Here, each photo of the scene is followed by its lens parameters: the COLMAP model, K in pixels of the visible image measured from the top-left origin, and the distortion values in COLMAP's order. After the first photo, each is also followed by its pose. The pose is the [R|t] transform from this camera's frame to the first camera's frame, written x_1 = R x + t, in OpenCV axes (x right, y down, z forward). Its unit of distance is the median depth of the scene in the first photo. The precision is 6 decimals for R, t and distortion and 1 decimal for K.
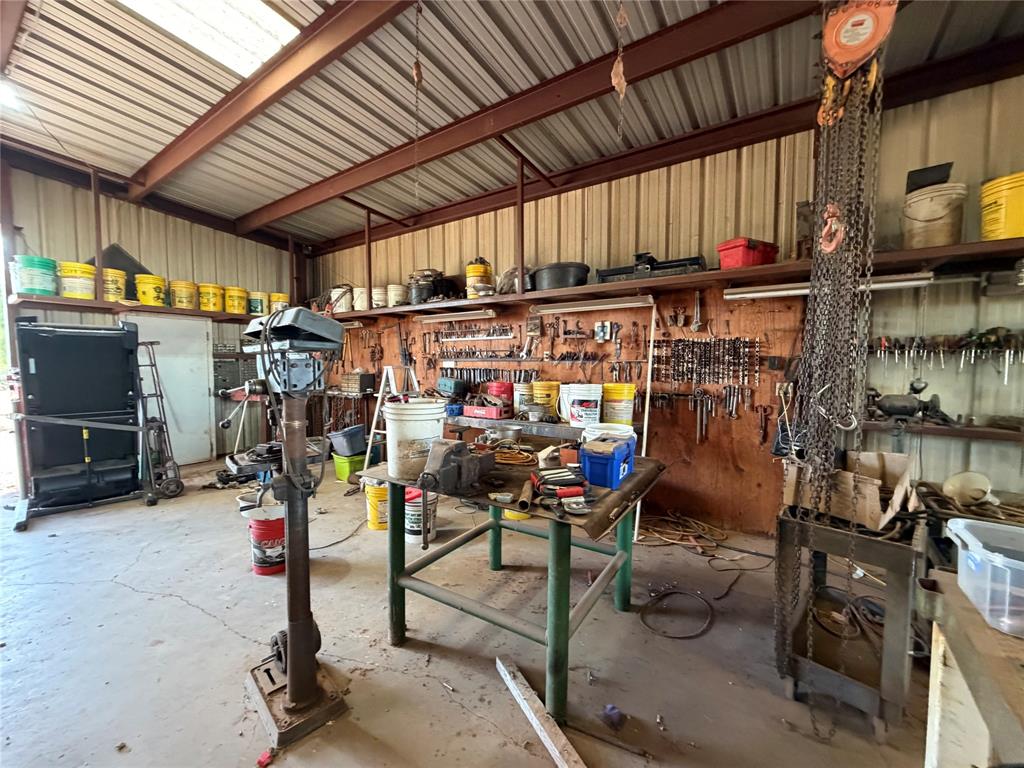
lens RADIAL K [[411.6, 0, 510.7], [0, 411.6, 384.9], [0, 0, 1]] dist [-0.000386, -0.000164]
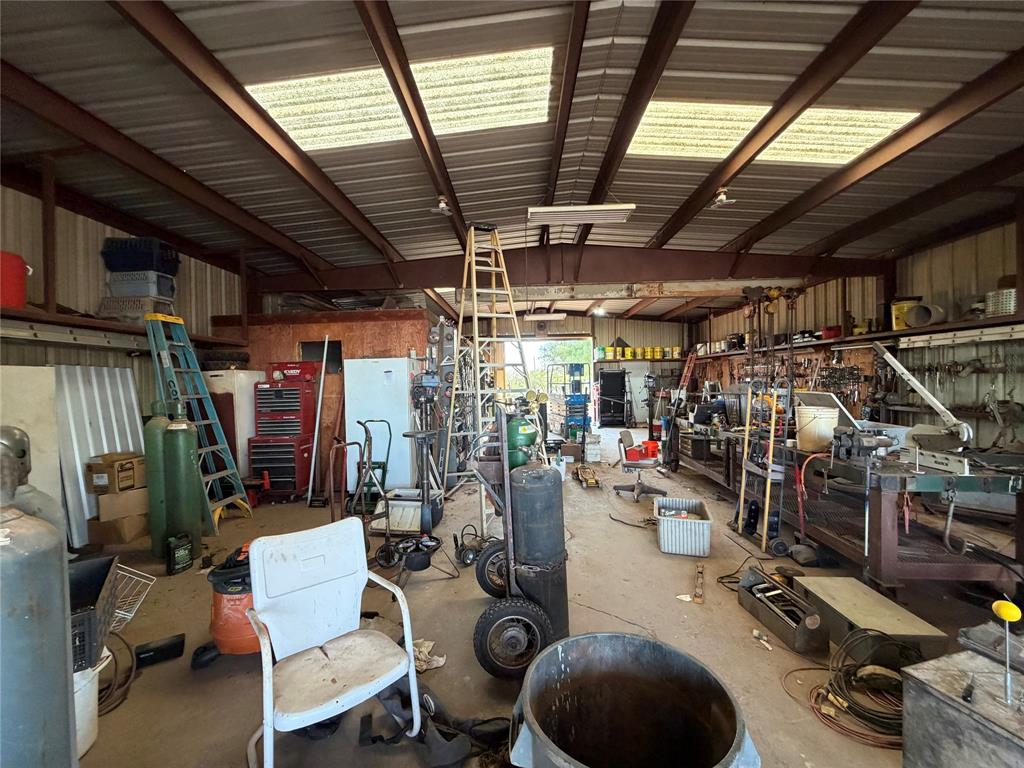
lens RADIAL K [[411.6, 0, 511.3], [0, 411.6, 382.7], [0, 0, 1]] dist [-0.000386, -0.000164]
pose [[0.541049, -0.005953, -0.840970, 0.973876], [-0.026297, 0.999366, -0.023993, 0.044723], [0.840580, 0.035096, 0.540550, -1.099868]]
